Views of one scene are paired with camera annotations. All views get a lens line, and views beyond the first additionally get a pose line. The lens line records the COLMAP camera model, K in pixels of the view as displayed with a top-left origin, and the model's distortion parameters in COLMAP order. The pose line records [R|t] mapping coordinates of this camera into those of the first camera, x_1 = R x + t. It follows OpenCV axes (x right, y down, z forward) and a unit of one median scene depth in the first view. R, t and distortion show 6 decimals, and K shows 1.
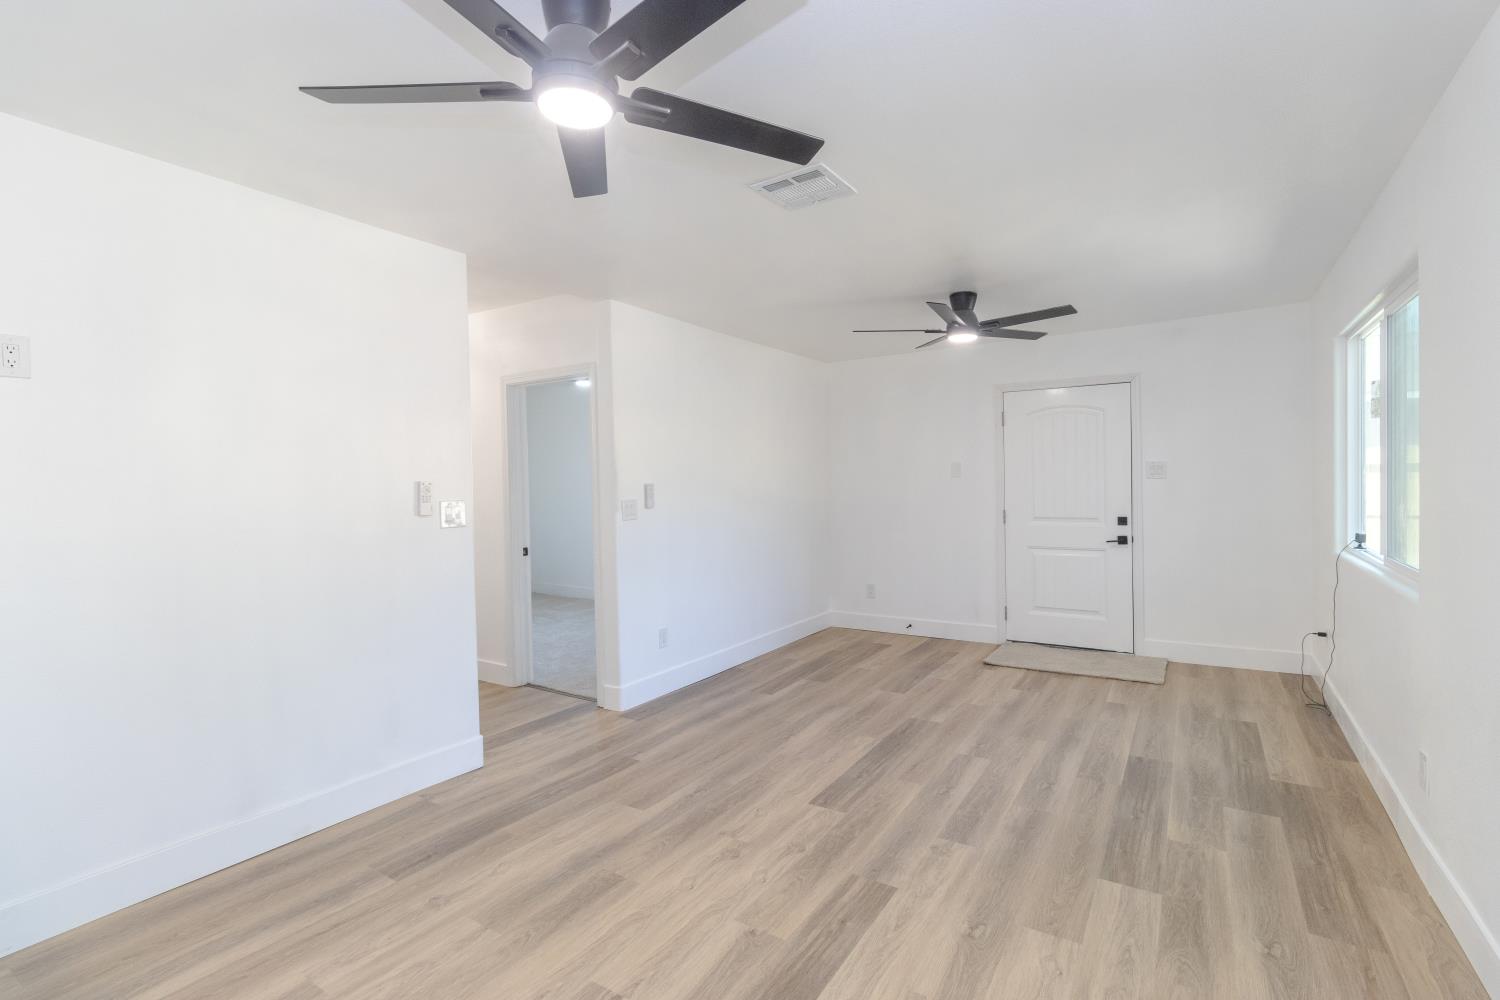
lens RADIAL K [[688.3, 0, 772.1], [0, 688.3, 486.6], [0, 0, 1]] dist [0.001593, -0.000044]
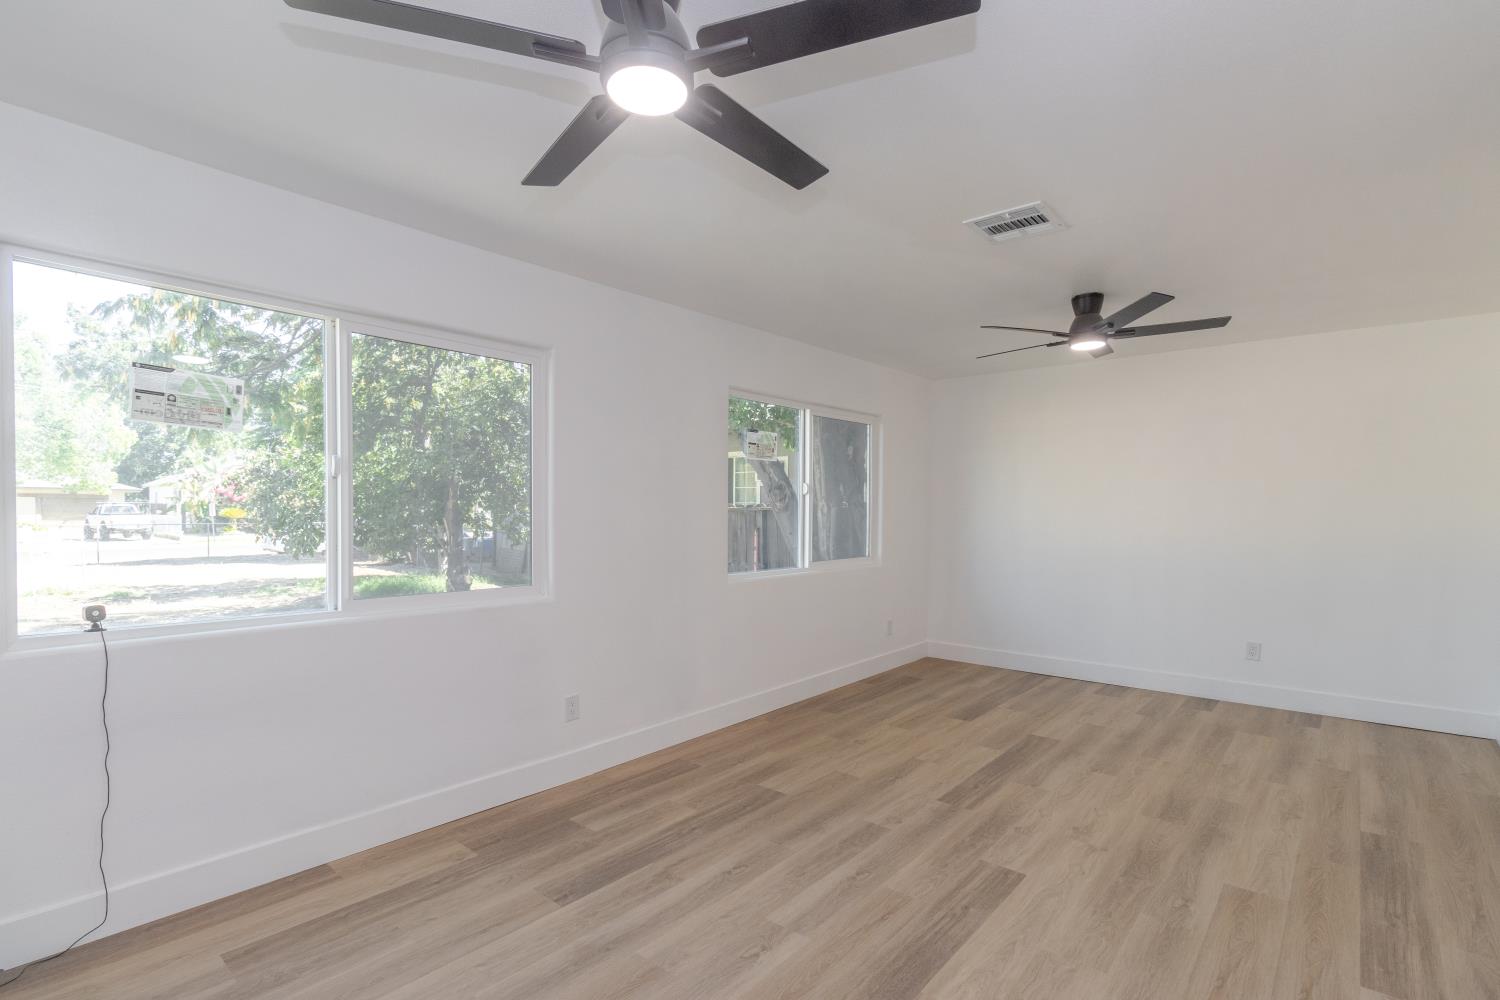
lens RADIAL K [[710.8, 0, 752.1], [0, 710.8, 509.9], [0, 0, 1]] dist [0.001383, 0.000250]
pose [[-0.986641, 0.016070, 0.162112, 0.249039], [0.016582, 0.999861, 0.001805, -0.009349], [-0.162061, 0.004469, -0.986771, 2.003232]]
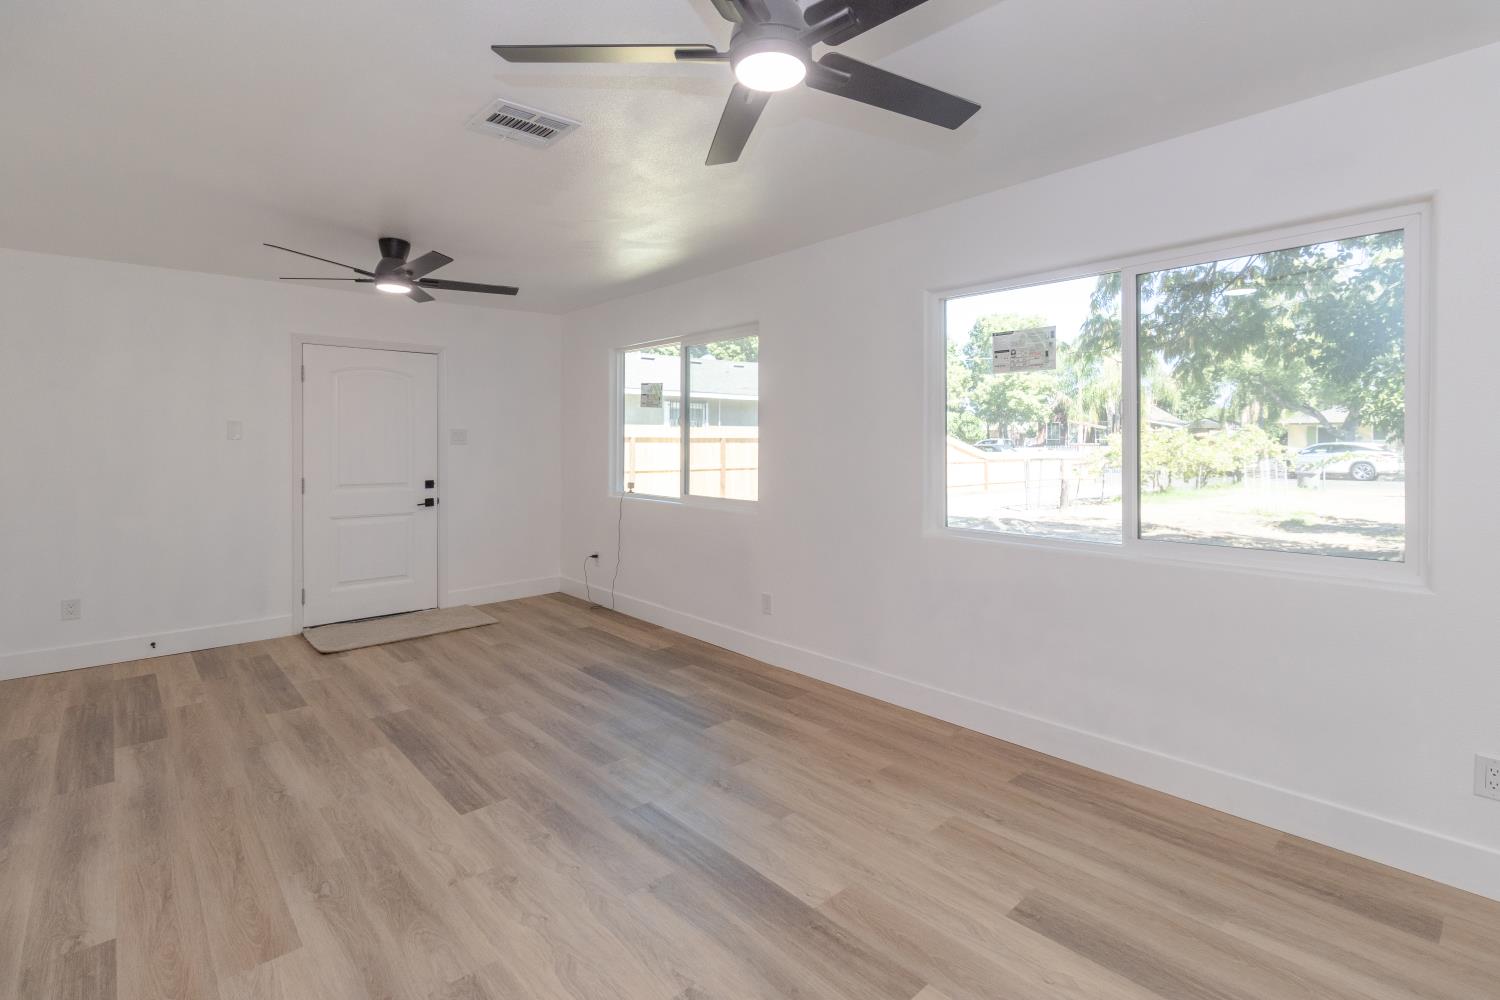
lens RADIAL K [[701.6, 0, 753.6], [0, 701.6, 441.9], [0, 0, 1]] dist [0.000492, -0.000256]
pose [[0.279711, 0.017206, 0.959930, -0.719393], [0.000891, 0.999834, -0.018181, 0.009375], [-0.960084, 0.005941, 0.279649, 0.412570]]
